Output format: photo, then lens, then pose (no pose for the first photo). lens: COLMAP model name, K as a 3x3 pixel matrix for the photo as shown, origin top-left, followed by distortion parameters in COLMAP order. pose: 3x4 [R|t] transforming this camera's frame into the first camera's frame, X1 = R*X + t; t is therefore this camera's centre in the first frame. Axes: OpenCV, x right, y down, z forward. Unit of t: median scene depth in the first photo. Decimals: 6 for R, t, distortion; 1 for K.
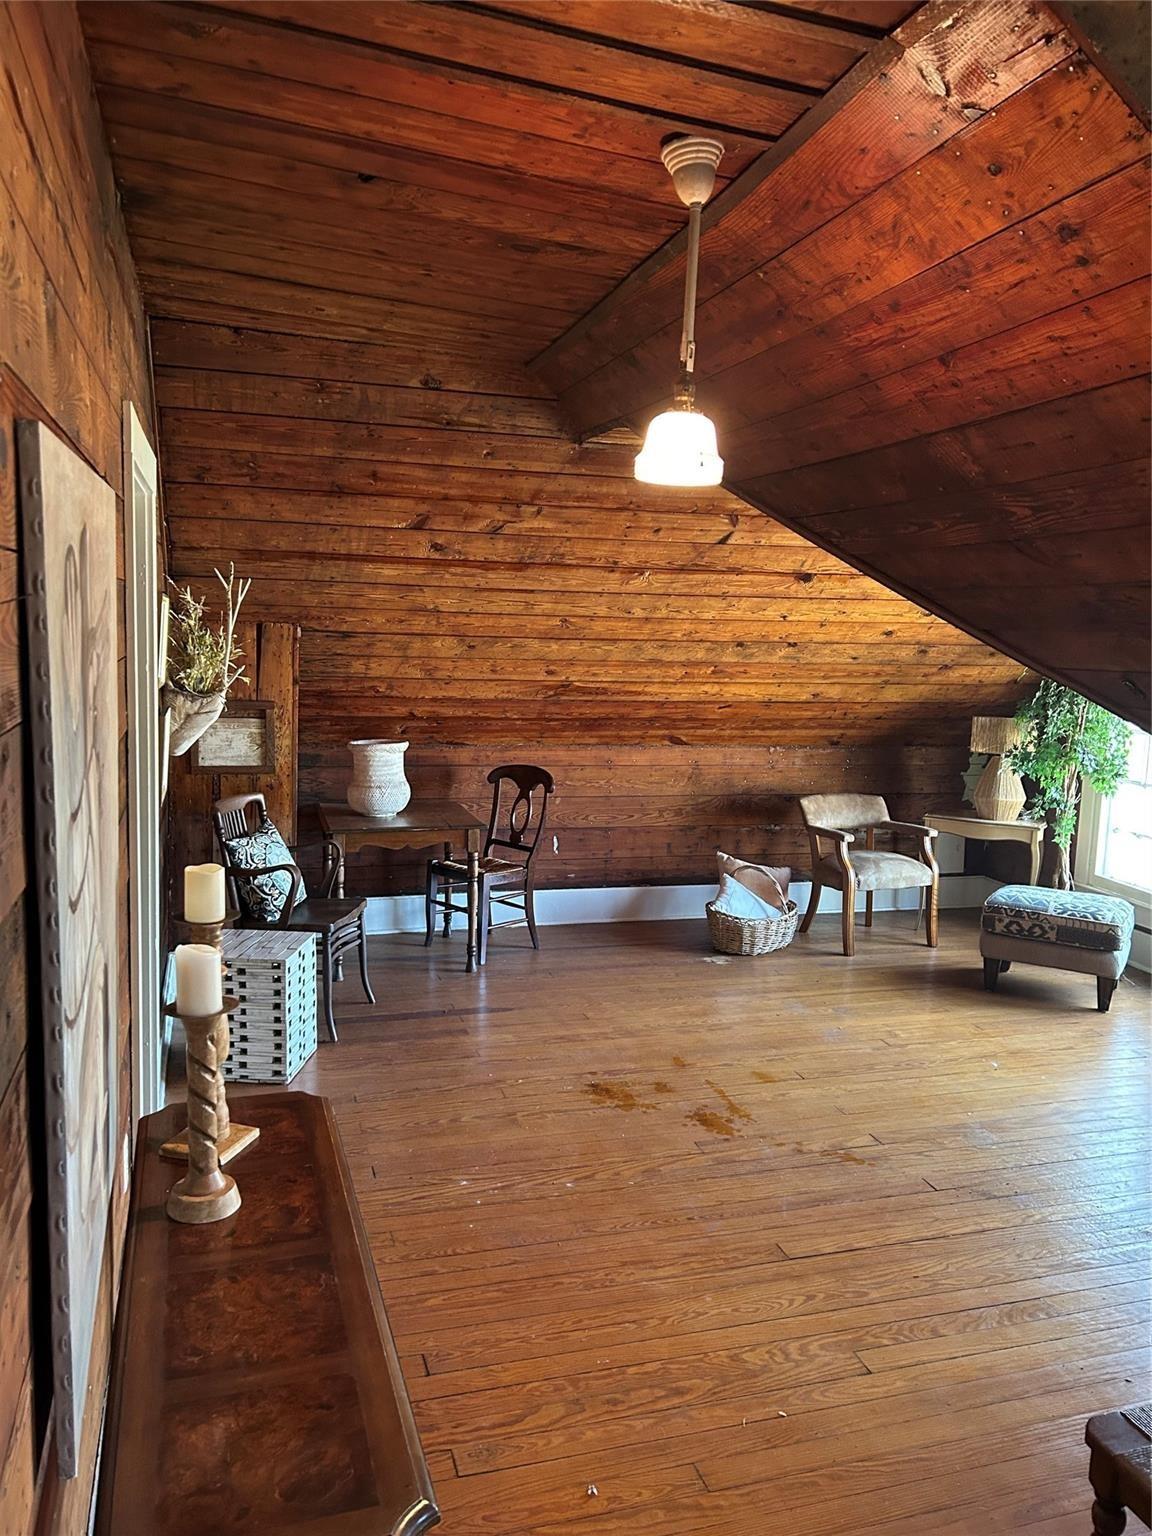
lens RADIAL K [[1161.2, 0, 578.5], [0, 1161.2, 771.7], [0, 0, 1]] dist [0.050274, -0.054539]
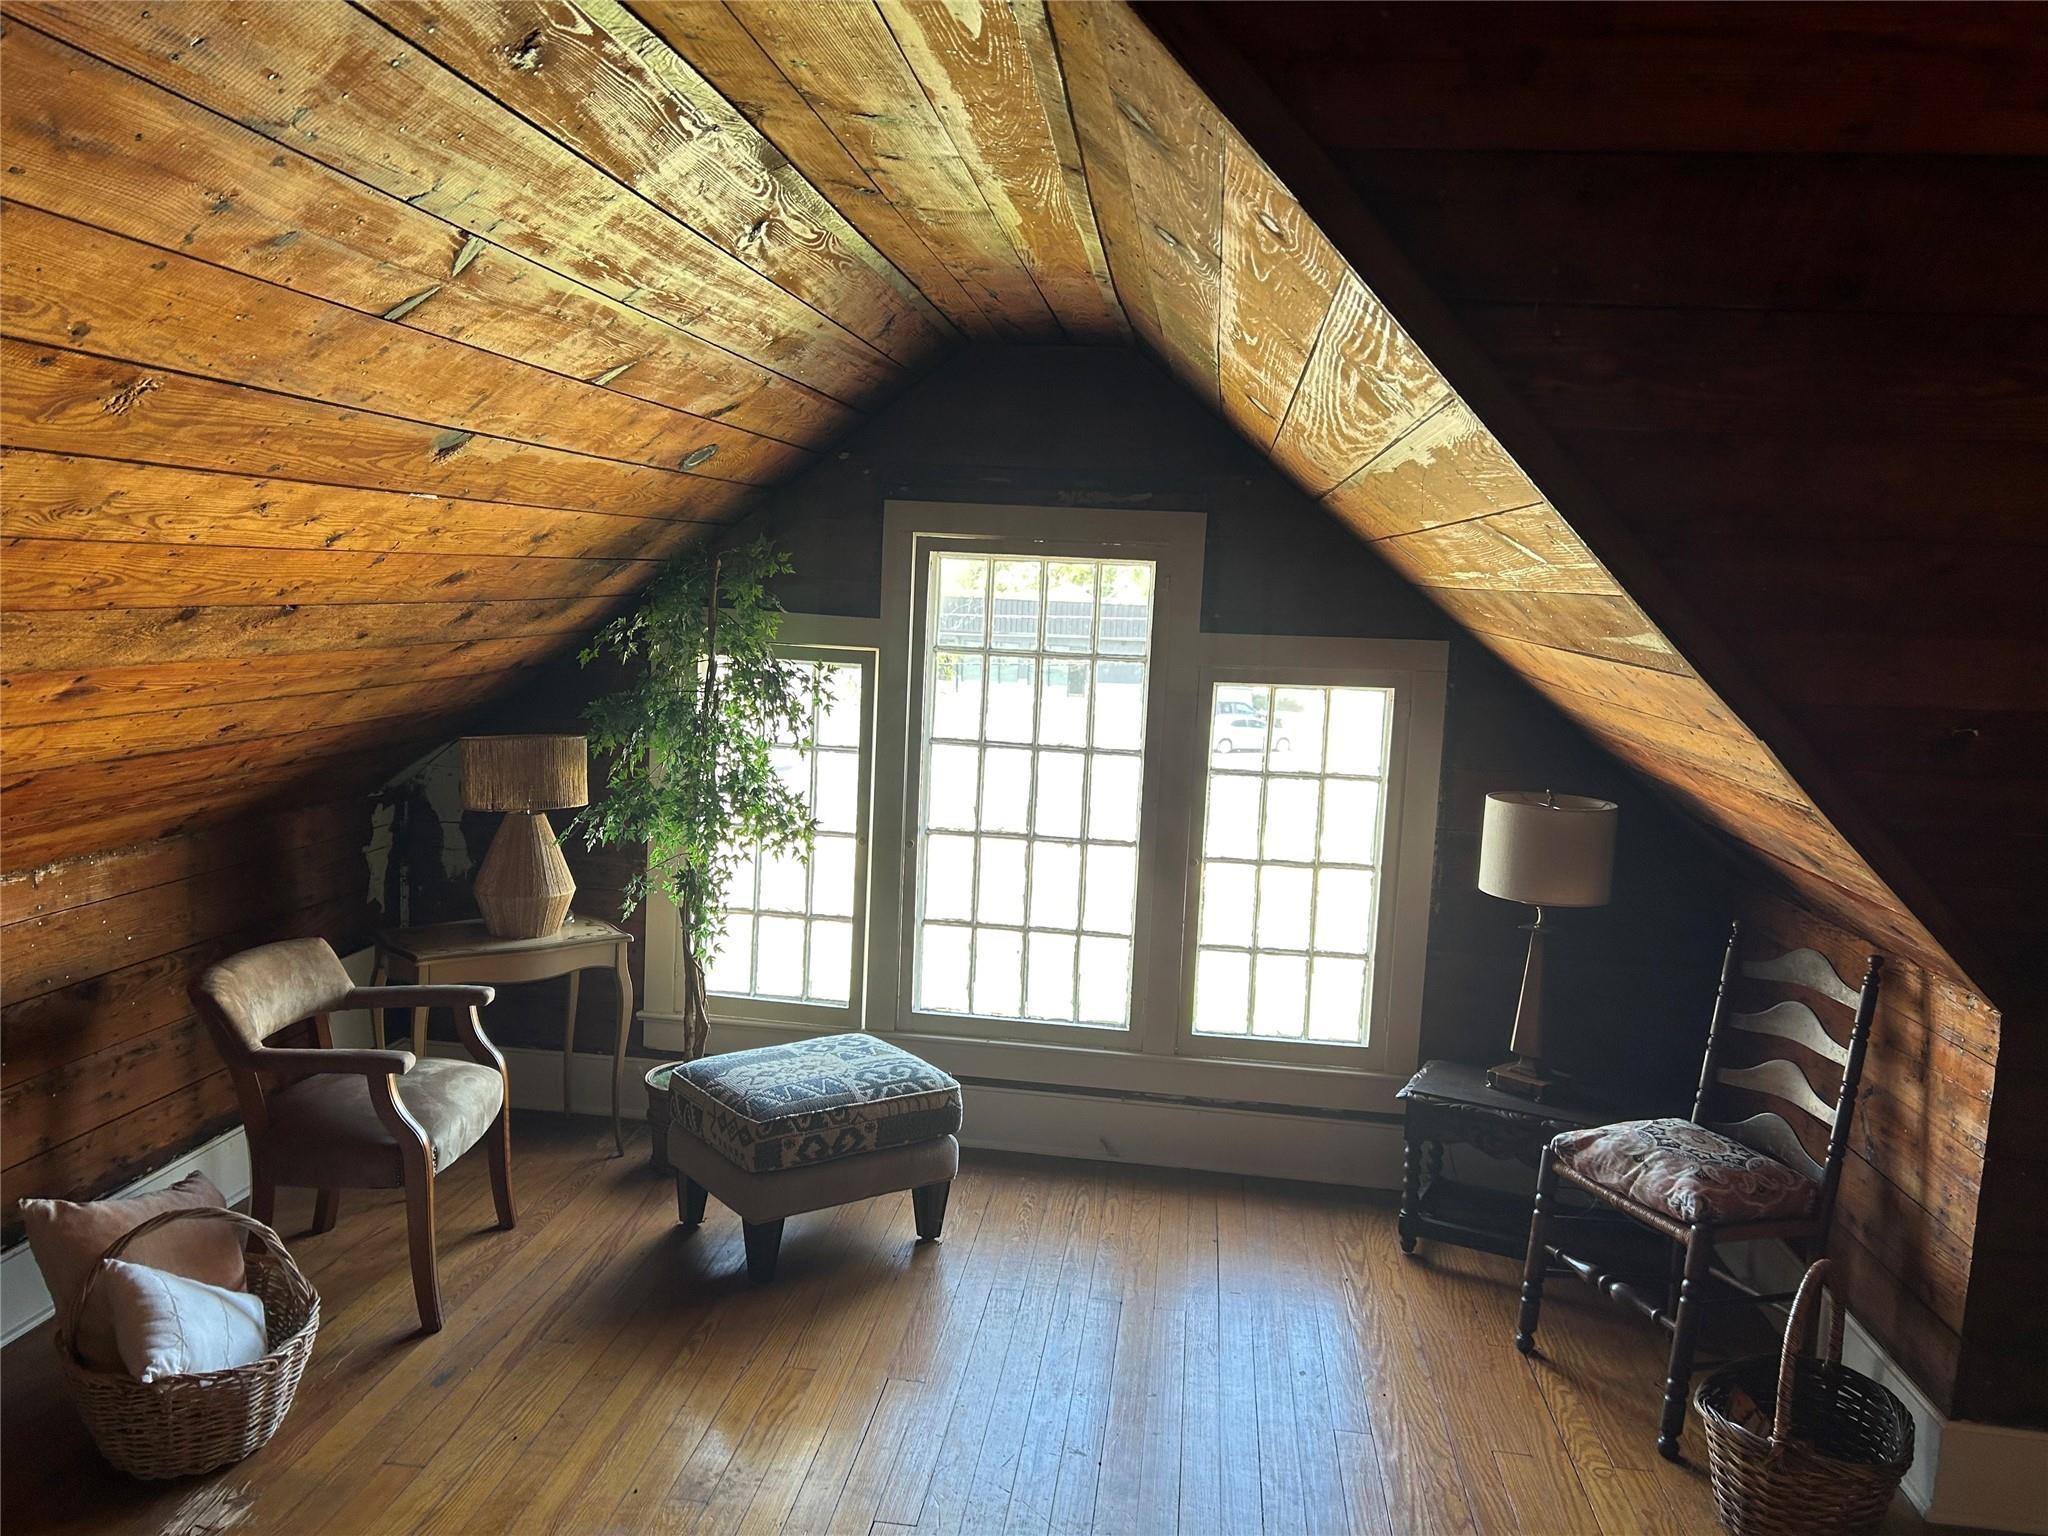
lens RADIAL K [[1548.2, 0, 1028.8], [0, 1548.2, 766.0], [0, 0, 1]] dist [0.050274, -0.054539]
pose [[0.402543, -0.115158, 0.908129, -0.202145], [0.081982, 0.992604, 0.089530, -0.092006], [-0.911723, 0.038411, 0.409007, 0.631807]]
